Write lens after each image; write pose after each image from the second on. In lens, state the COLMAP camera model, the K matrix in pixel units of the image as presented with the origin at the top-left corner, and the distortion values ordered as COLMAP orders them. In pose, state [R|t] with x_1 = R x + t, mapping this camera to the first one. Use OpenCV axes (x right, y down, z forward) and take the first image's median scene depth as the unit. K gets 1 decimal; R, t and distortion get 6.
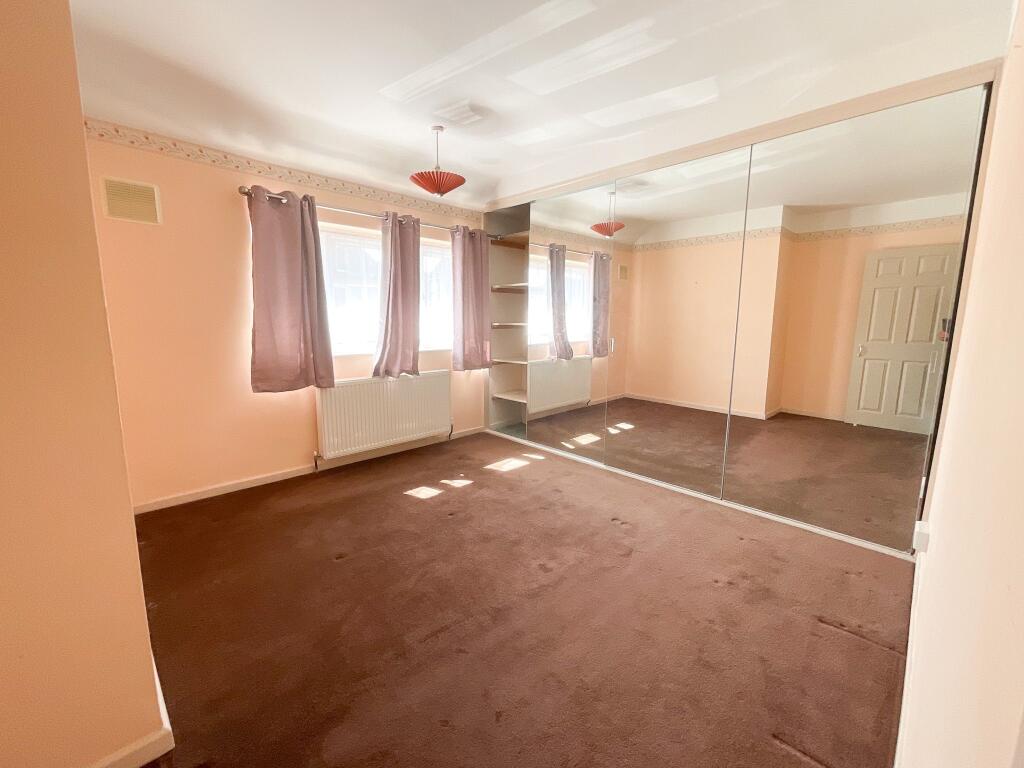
lens RADIAL K [[414.7, 0, 507.9], [0, 414.7, 383.7], [0, 0, 1]] dist [-0.015018, 0.004379]
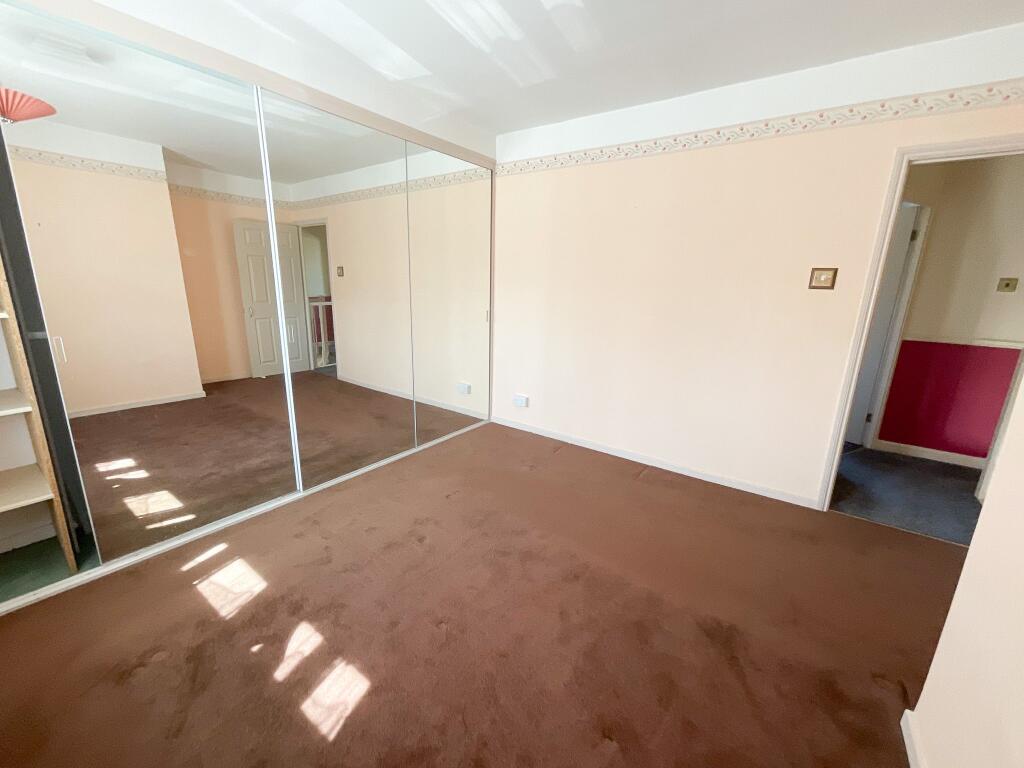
lens RADIAL K [[414.7, 0, 507.9], [0, 414.7, 383.7], [0, 0, 1]] dist [-0.015018, 0.004379]
pose [[-0.144883, -0.249596, 0.957450, -0.508641], [0.132490, 0.954052, 0.268759, -0.150843], [-0.980538, 0.165791, -0.105157, 0.690876]]
